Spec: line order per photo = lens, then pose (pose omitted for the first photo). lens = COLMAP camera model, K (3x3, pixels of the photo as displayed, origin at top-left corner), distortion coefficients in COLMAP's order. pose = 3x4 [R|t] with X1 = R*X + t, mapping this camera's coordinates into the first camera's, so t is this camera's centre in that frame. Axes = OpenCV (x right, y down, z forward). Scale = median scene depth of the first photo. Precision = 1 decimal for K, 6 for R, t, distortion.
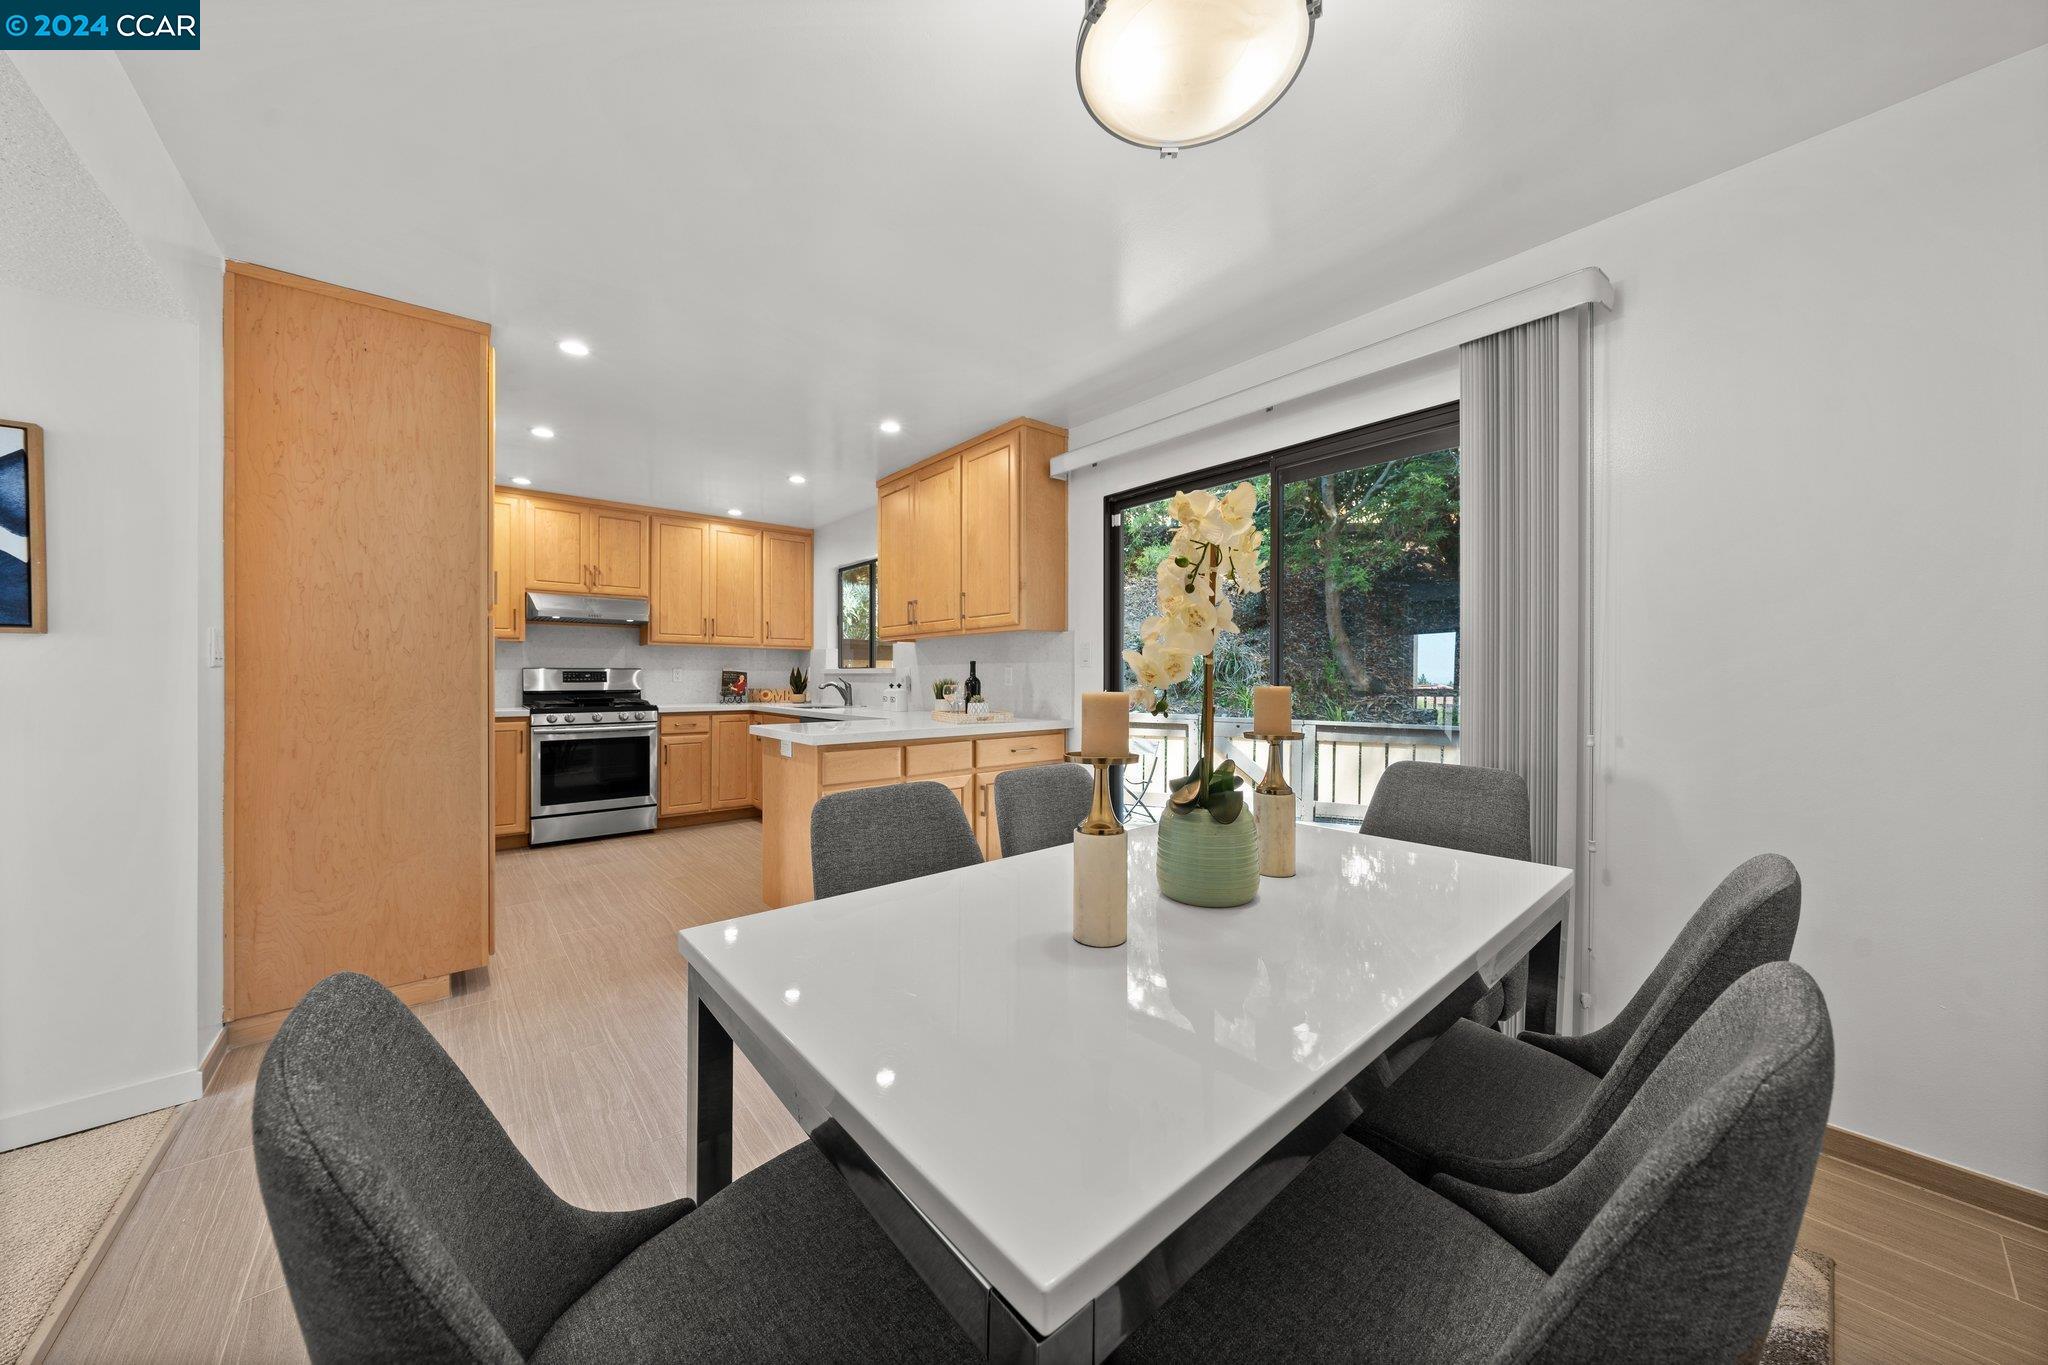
lens RADIAL K [[694.7, 0, 1017.1], [0, 694.7, 674.1], [0, 0, 1]] dist [-0.009079, 0.000255]
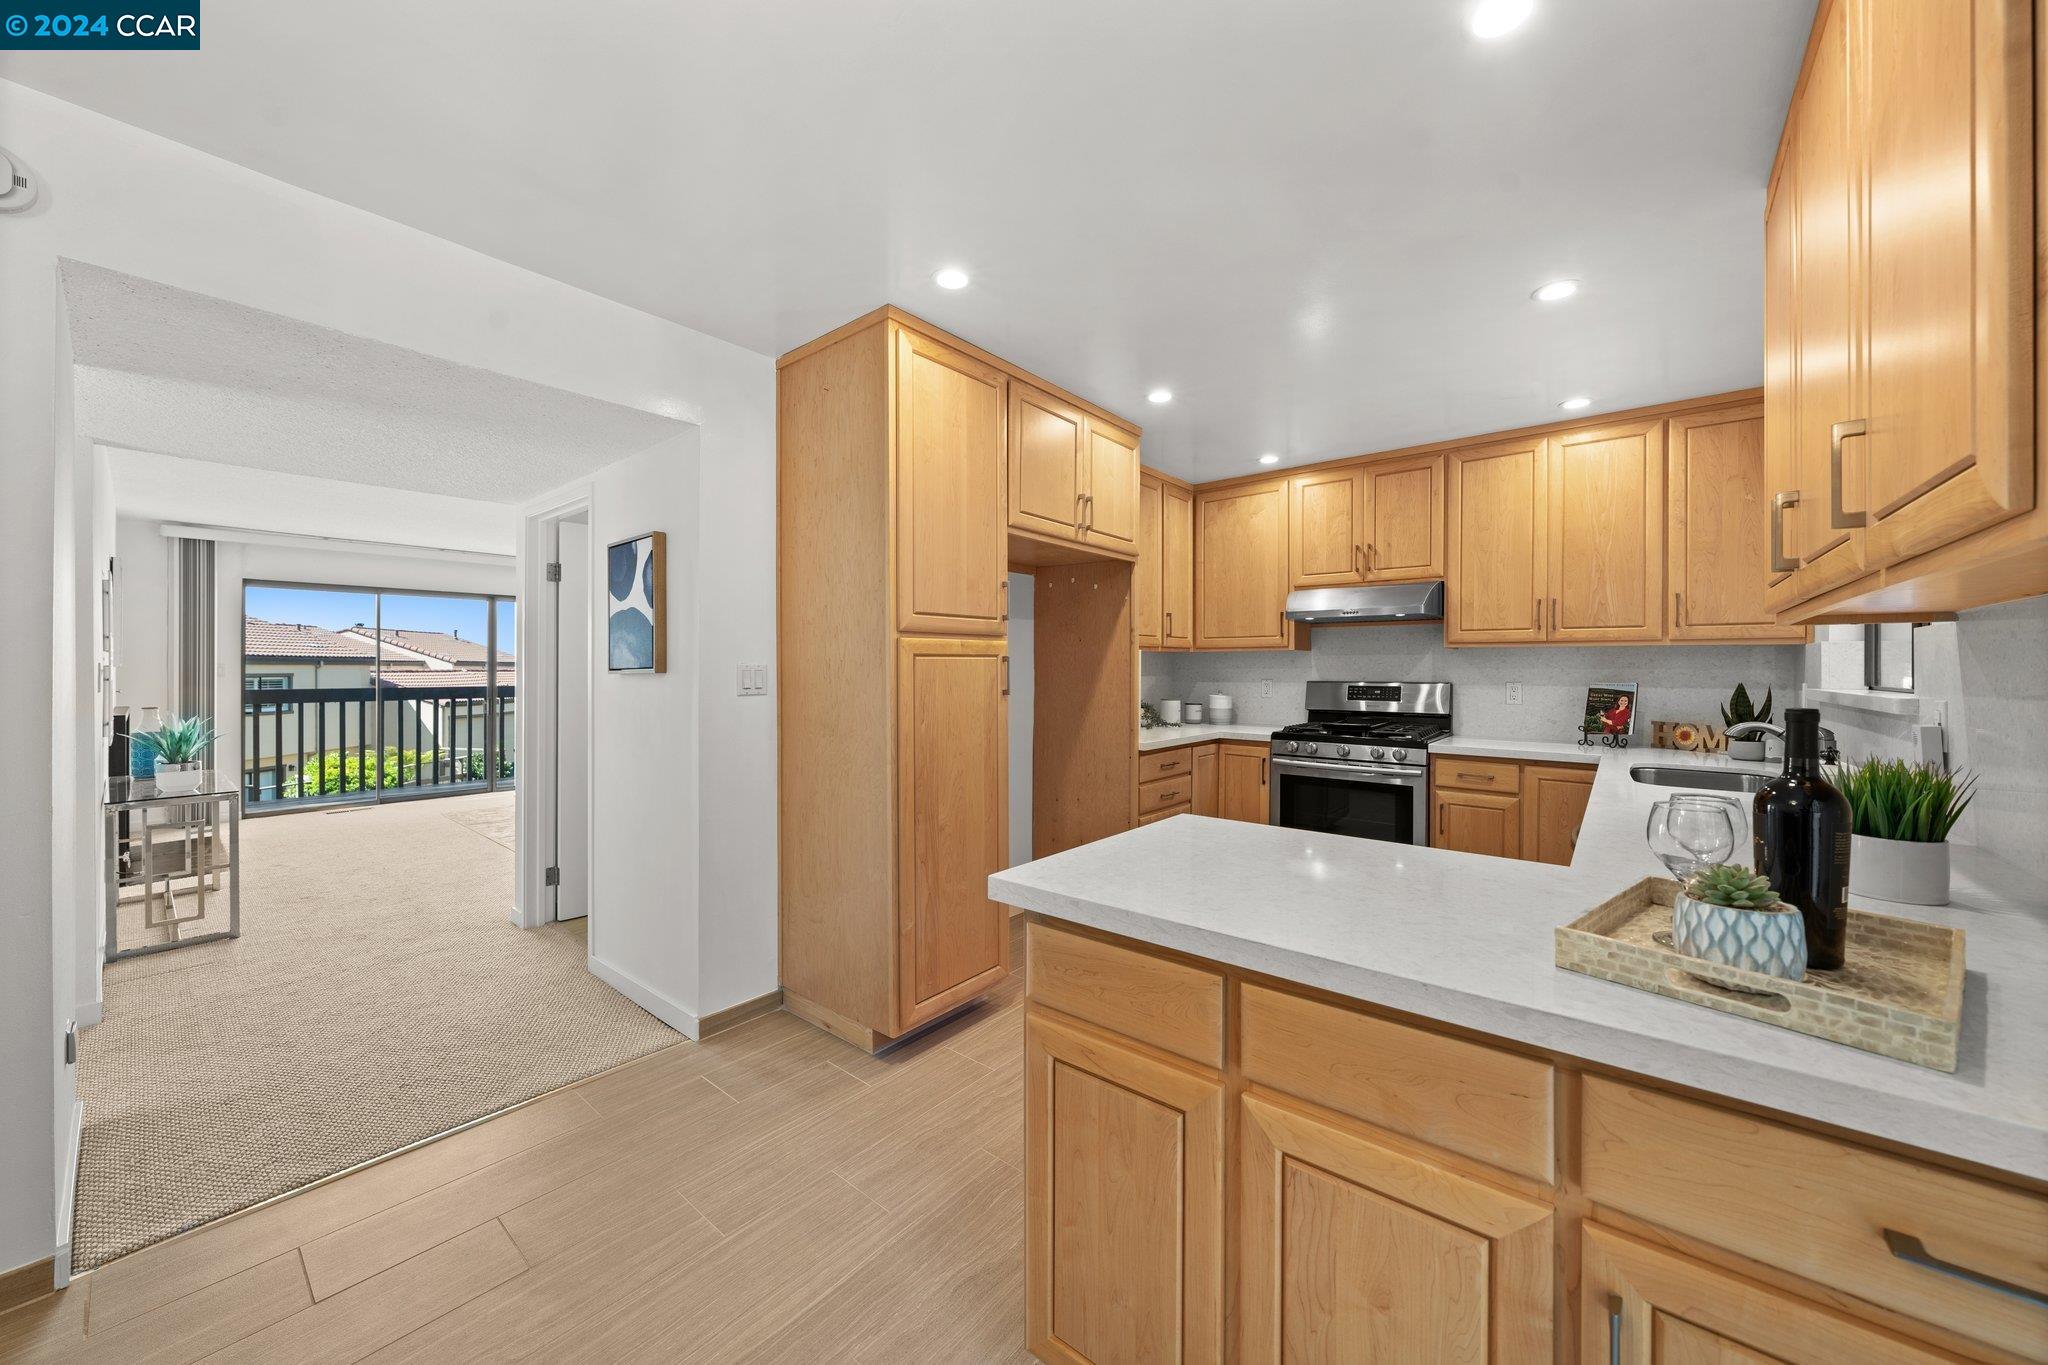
lens RADIAL K [[733.0, 0, 1025.5], [0, 733.0, 668.1], [0, 0, 1]] dist [-0.002056, -0.000086]
pose [[0.191736, -0.003305, -0.981441, 0.083028], [-0.000070, 0.999994, -0.003382, -0.020396], [0.981447, 0.000717, 0.191735, 0.465304]]
